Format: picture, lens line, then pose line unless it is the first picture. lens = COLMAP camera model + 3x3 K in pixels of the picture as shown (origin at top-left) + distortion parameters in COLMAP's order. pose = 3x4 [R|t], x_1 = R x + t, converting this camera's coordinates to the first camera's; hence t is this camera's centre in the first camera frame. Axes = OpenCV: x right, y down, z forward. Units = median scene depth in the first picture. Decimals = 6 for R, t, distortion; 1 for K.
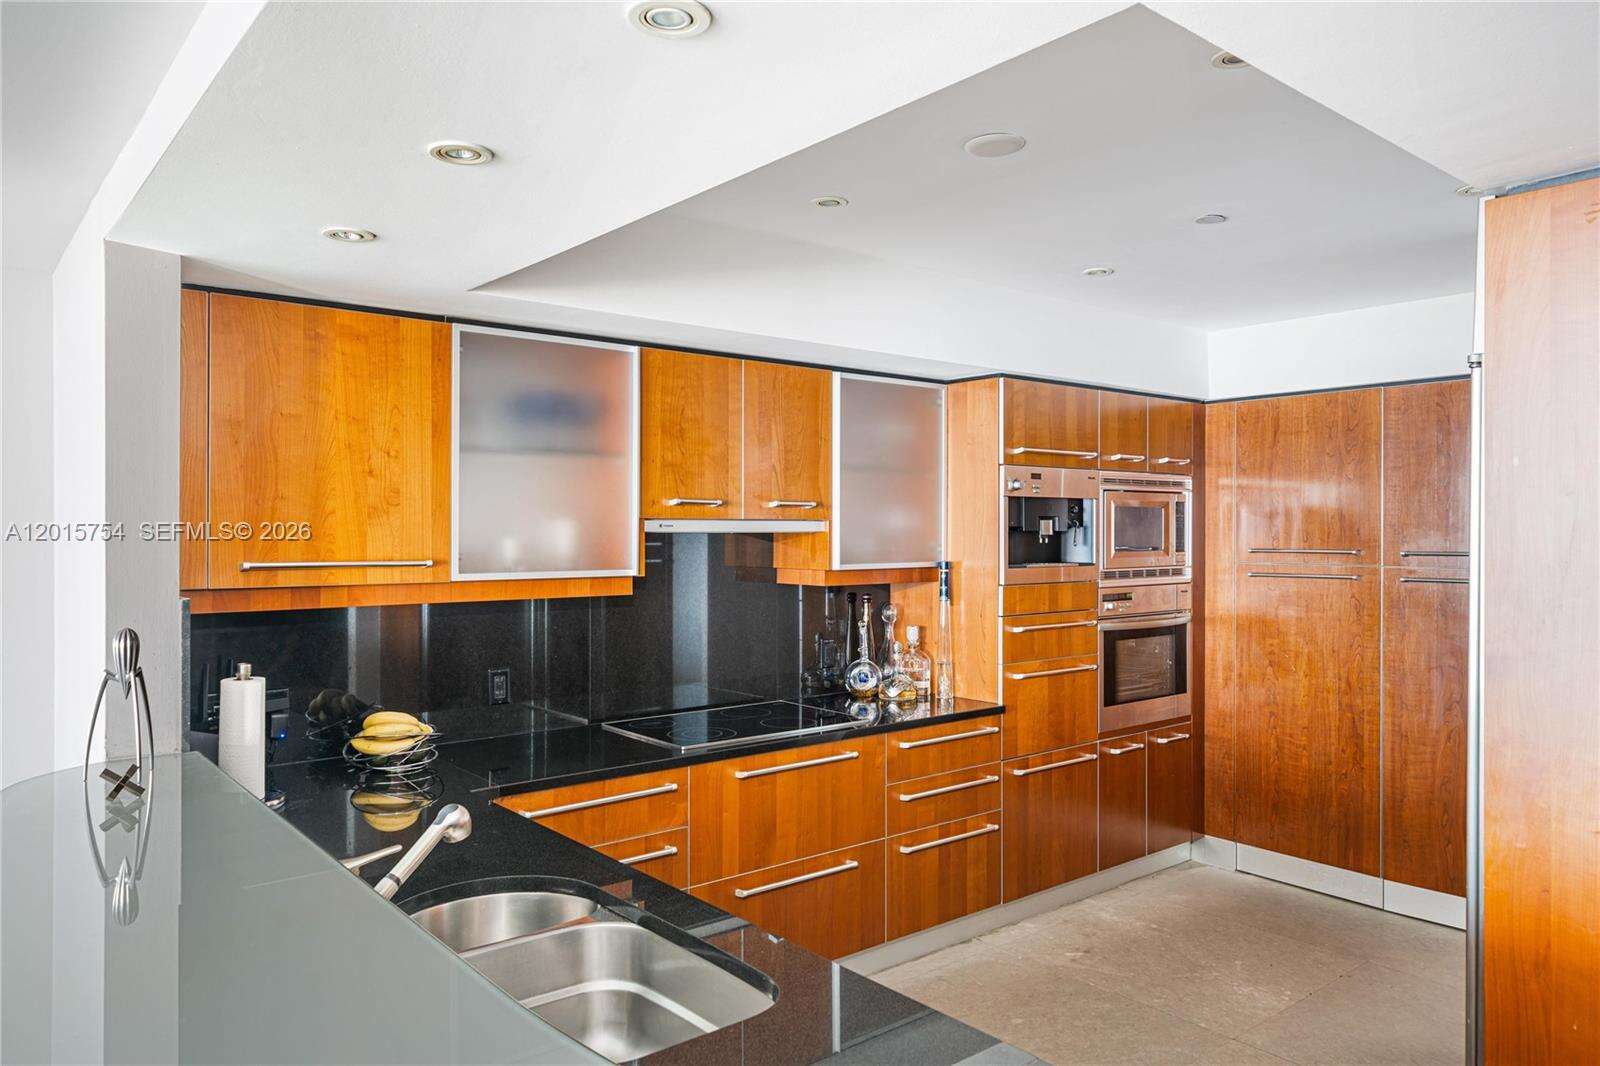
lens RADIAL K [[1069.8, 0, 792.1], [0, 1069.8, 531.9], [0, 0, 1]] dist [-0.002260, 0.002466]
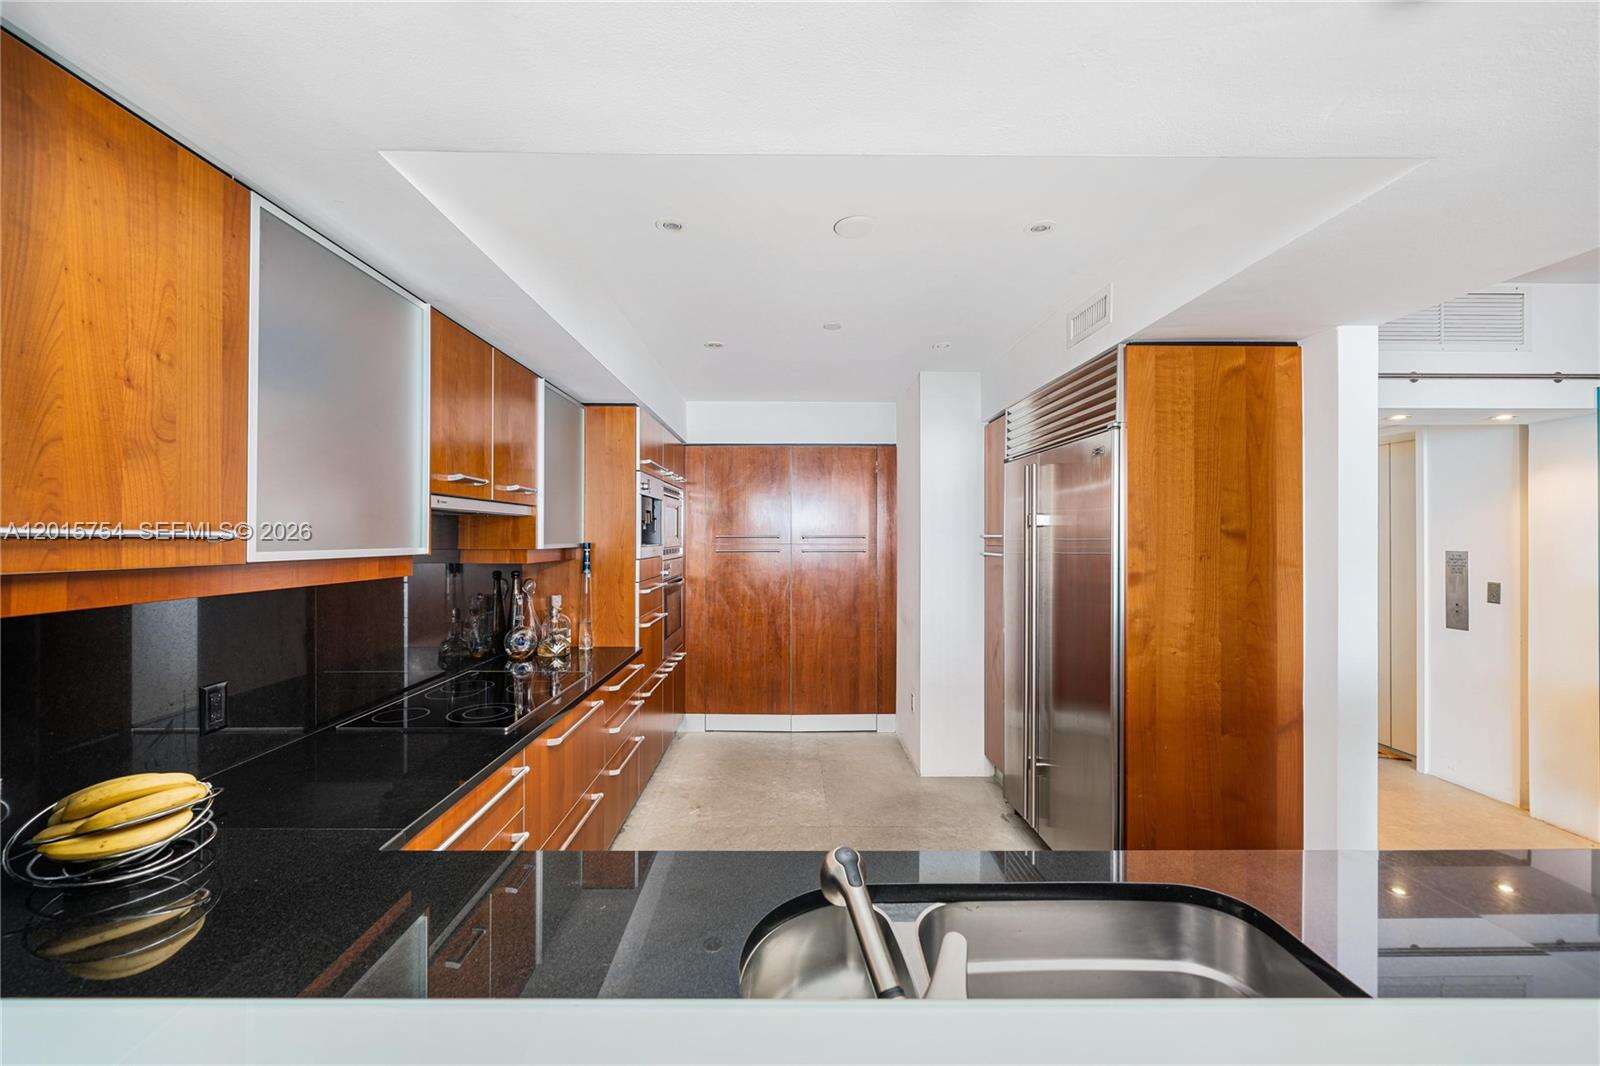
lens RADIAL K [[625.2, 0, 800.0], [0, 625.2, 533.0], [0, 0, 1]] dist [0.000154, -0.000047]
pose [[0.624903, 0.006754, 0.780673, -0.287273], [-0.002648, 0.999975, -0.006533, 0.019976], [-0.780698, 0.002015, 0.624905, 0.328419]]
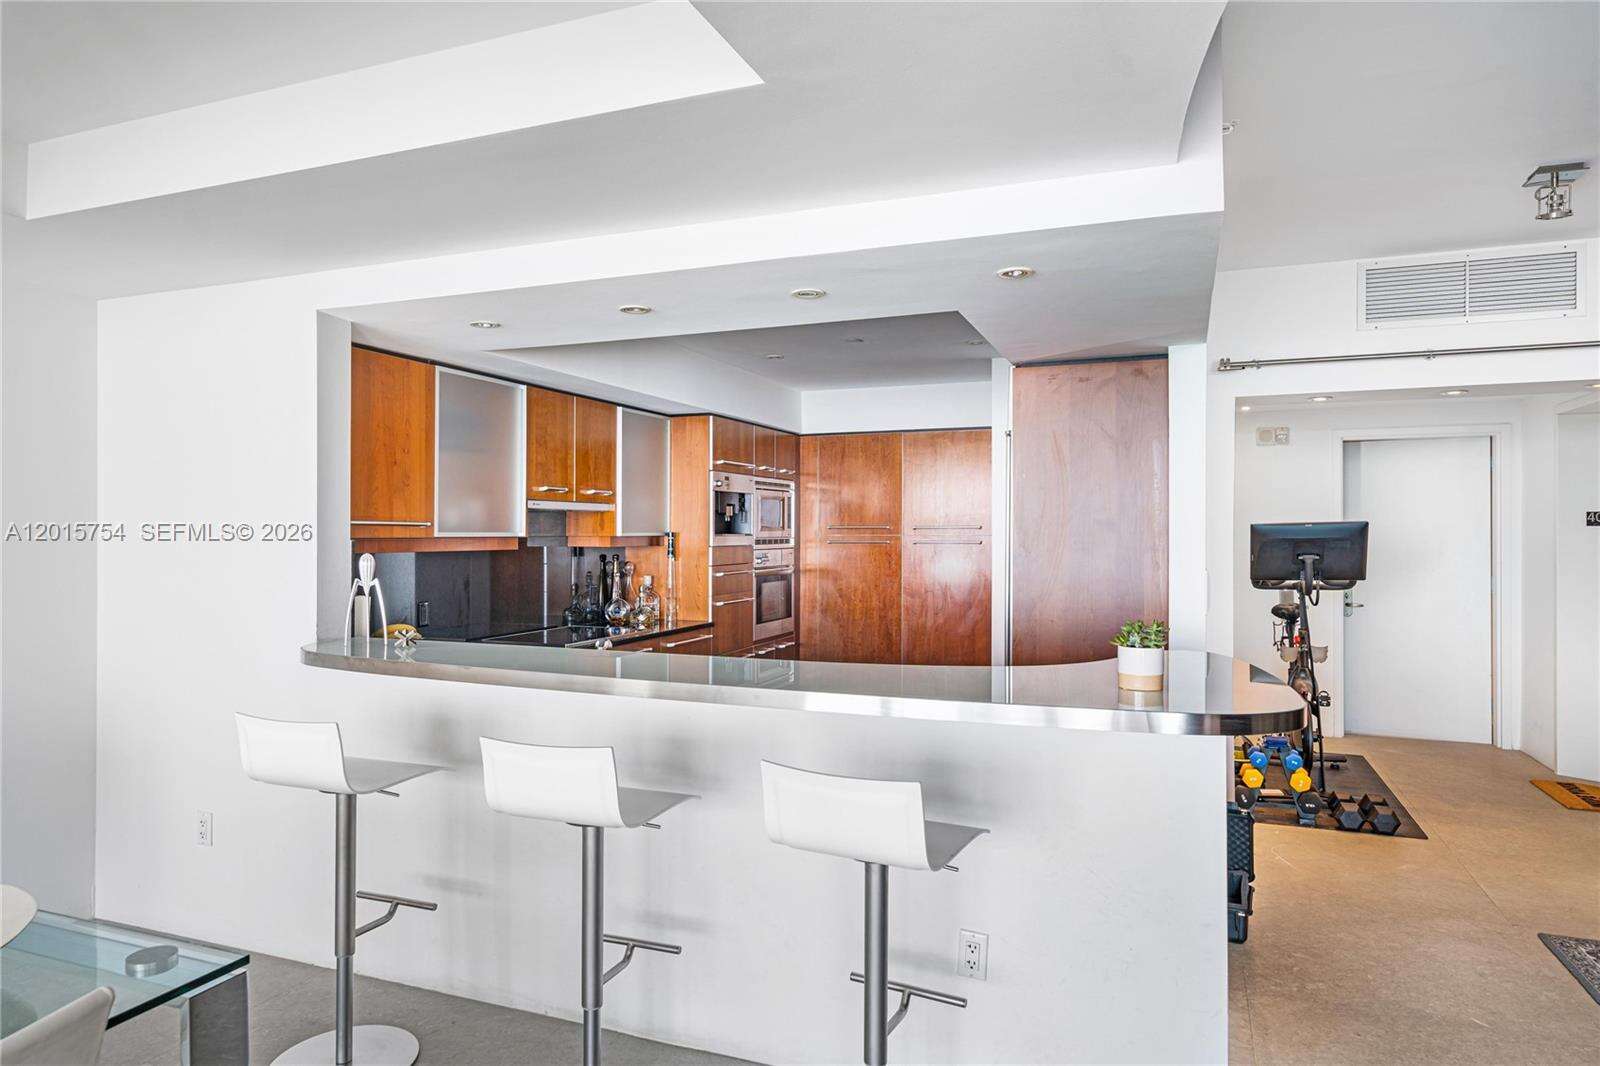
lens RADIAL K [[952.8, 0, 801.6], [0, 952.8, 526.9], [0, 0, 1]] dist [0.000521, 0.000046]
pose [[0.873631, 0.003456, 0.486576, -0.362288], [-0.001915, 0.999991, -0.003664, 0.024682], [-0.486585, 0.002269, 0.873630, -0.291341]]
